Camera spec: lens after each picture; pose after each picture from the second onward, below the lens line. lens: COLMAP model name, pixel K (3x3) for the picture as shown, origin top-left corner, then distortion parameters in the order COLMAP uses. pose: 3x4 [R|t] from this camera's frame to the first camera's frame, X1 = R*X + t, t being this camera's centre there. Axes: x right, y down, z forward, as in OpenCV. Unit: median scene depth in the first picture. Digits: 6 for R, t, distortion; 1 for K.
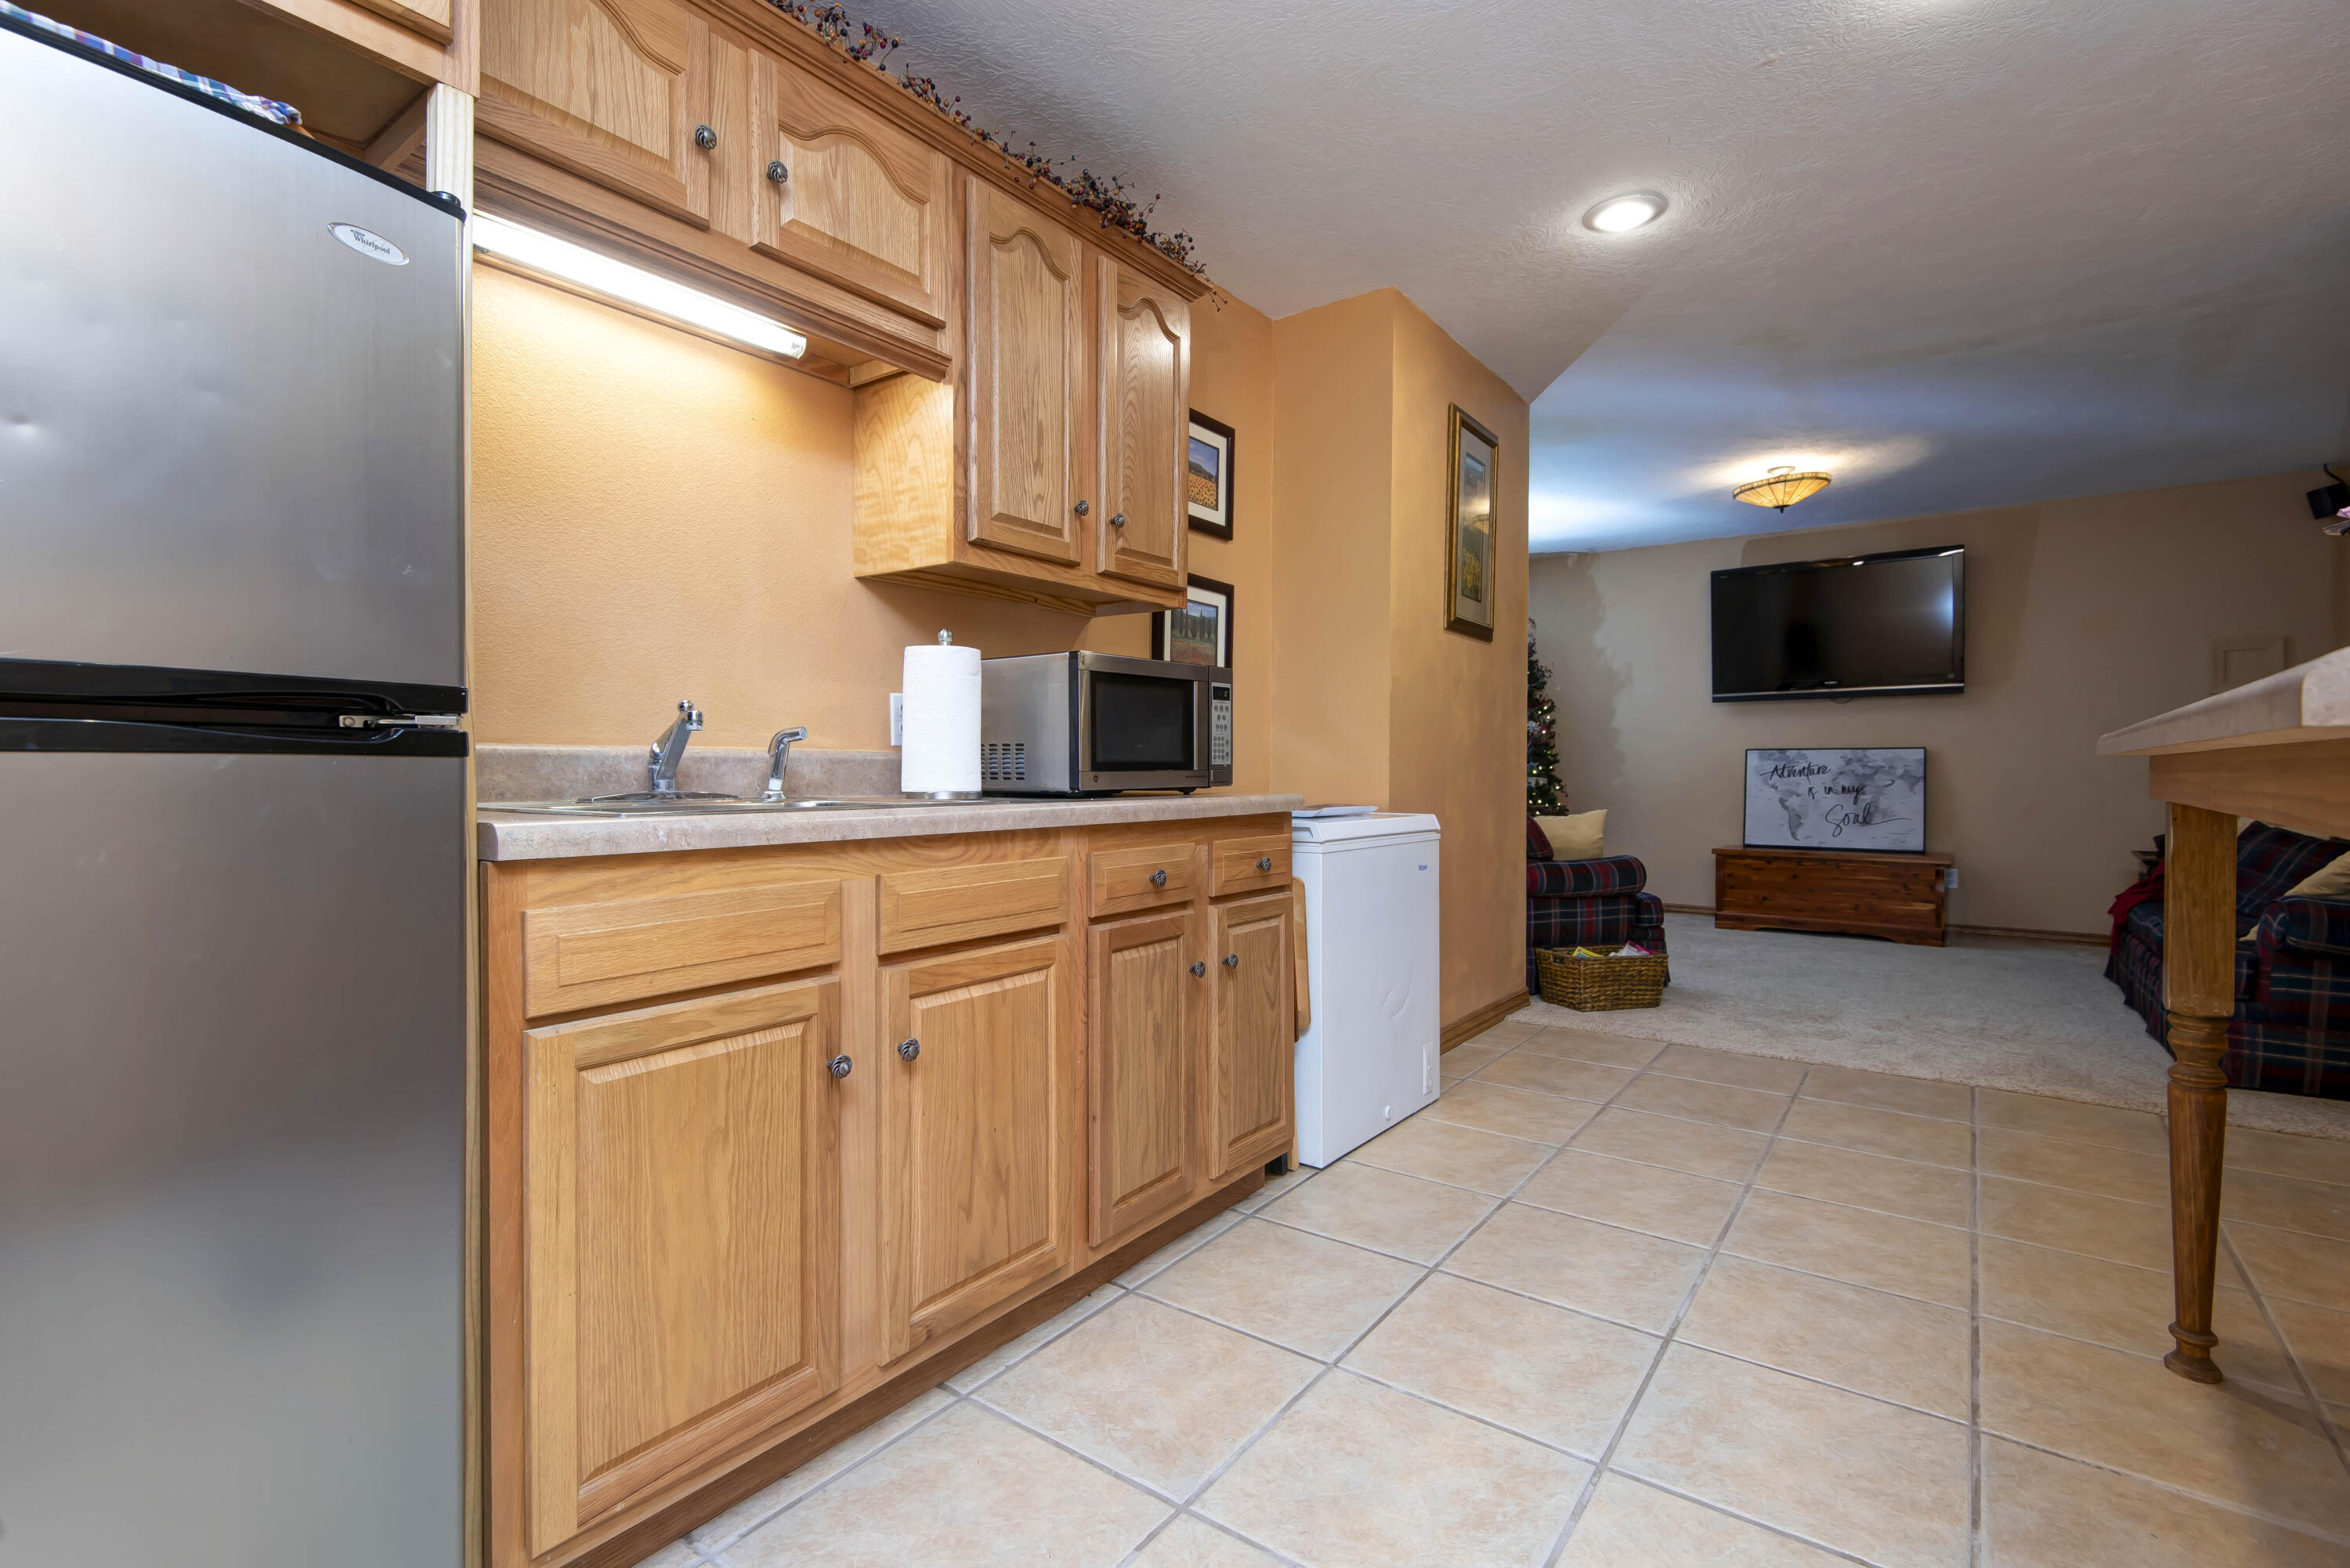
lens RADIAL K [[1085.9, 0, 1168.3], [0, 1085.9, 782.2], [0, 0, 1]] dist [0.021000, -0.009689]
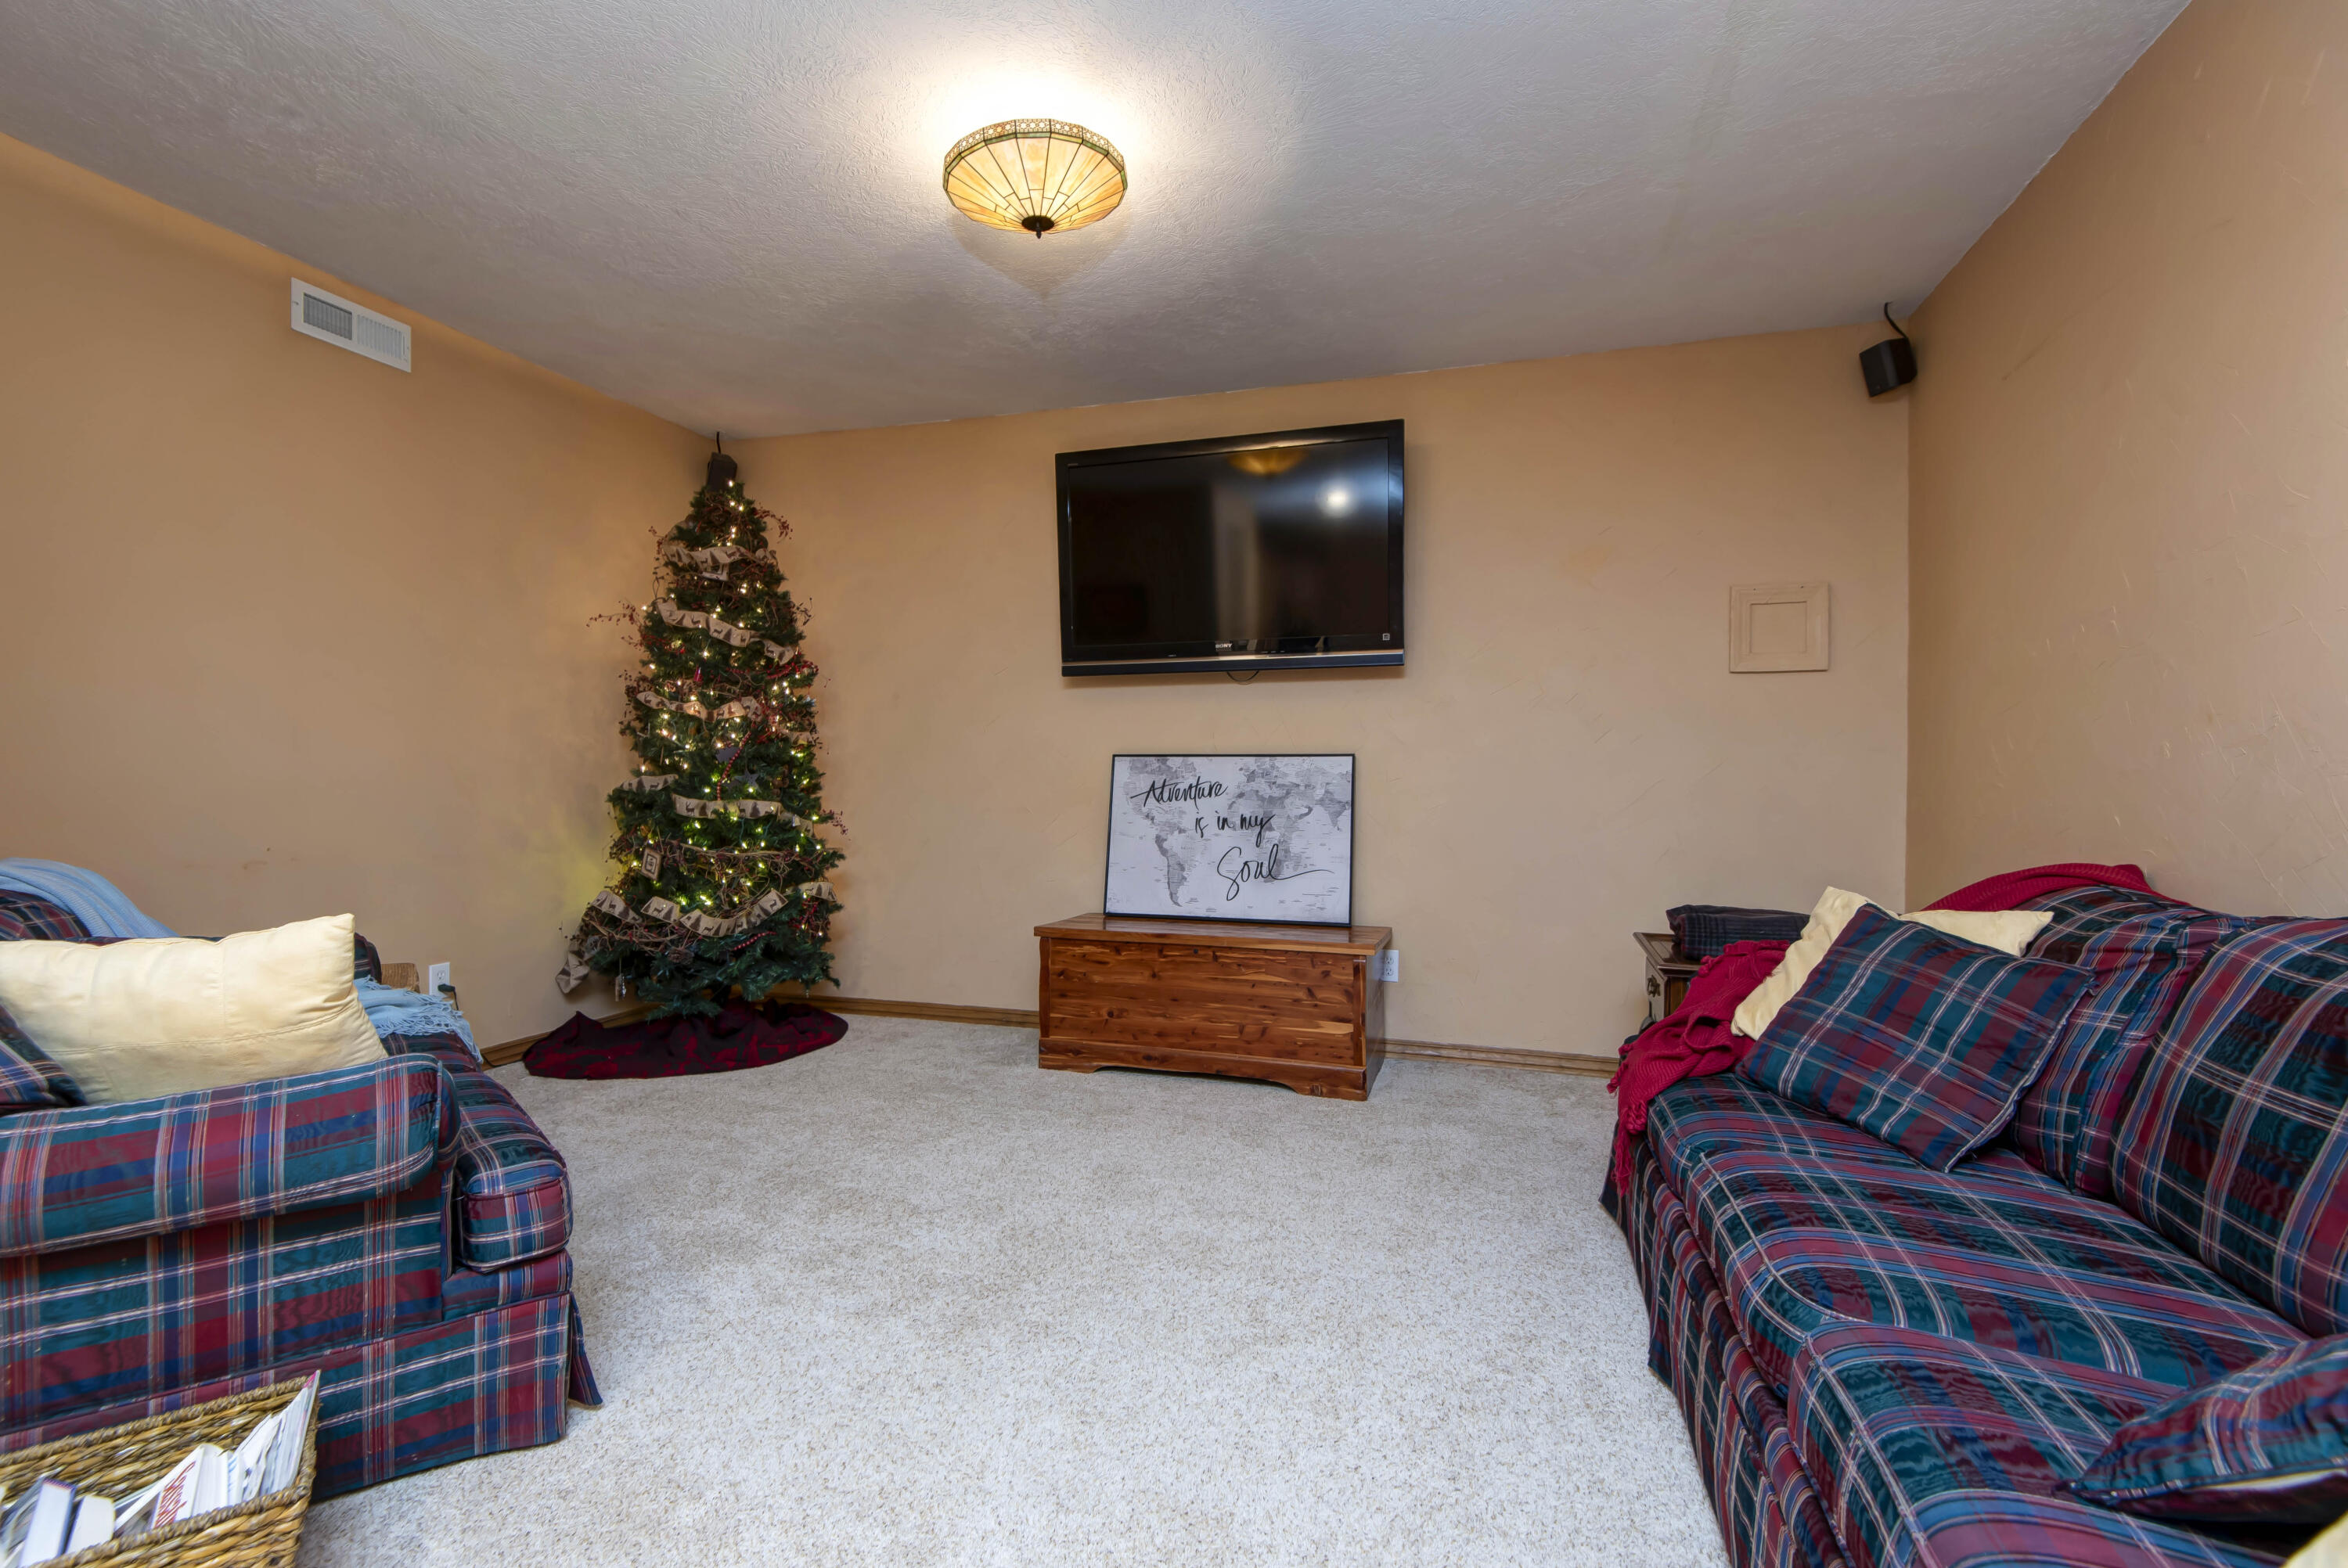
lens RADIAL K [[1084.9, 0, 1167.3], [0, 1084.9, 782.2], [0, 0, 1]] dist [0.021000, -0.009689]
pose [[0.936450, 0.008247, 0.350704, 0.367051], [-0.003224, 0.999884, -0.014903, -0.006386], [-0.350786, 0.012825, 0.936368, 0.448342]]
